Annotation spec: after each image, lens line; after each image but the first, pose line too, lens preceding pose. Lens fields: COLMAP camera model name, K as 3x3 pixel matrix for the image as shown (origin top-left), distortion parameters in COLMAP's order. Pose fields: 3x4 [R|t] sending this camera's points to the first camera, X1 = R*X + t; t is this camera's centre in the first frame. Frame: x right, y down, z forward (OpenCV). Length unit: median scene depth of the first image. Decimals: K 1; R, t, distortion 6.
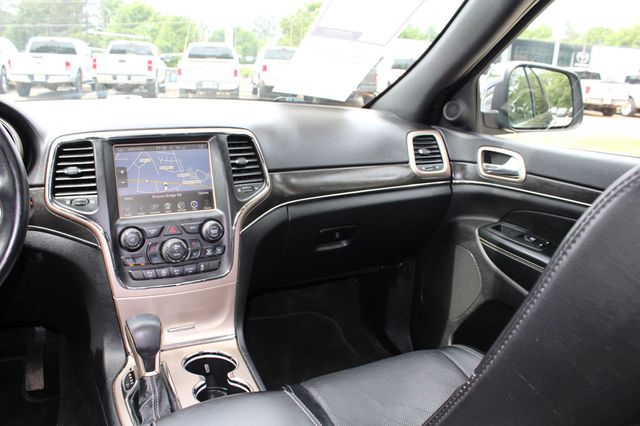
lens RADIAL K [[529.3, 0, 320.0], [0, 529.3, 213.0], [0, 0, 1]] dist [-0.167129, 0.137783]
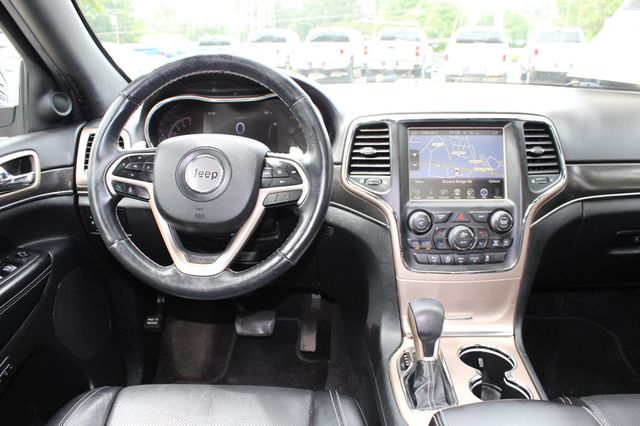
lens RADIAL K [[529.3, 0, 320.0], [0, 529.3, 213.0], [0, 0, 1]] dist [-0.167129, 0.137783]
pose [[0.884828, 0.088733, -0.457391, -0.065591], [-0.076570, 0.996043, 0.045105, 0.001234], [0.459584, -0.004888, 0.888121, 0.008961]]
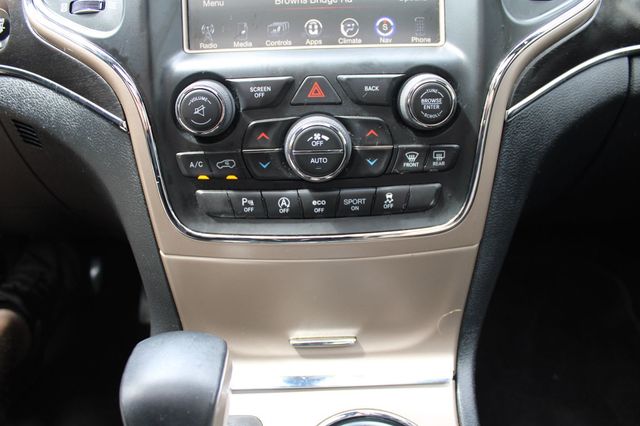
lens RADIAL K [[529.3, 0, 320.0], [0, 529.3, 213.0], [0, 0, 1]] dist [-0.167129, 0.137783]
pose [[0.907938, 0.150144, -0.391288, -0.120620], [-0.059972, 0.970562, 0.233264, 0.028449], [0.414792, -0.188323, 0.890215, 0.637663]]
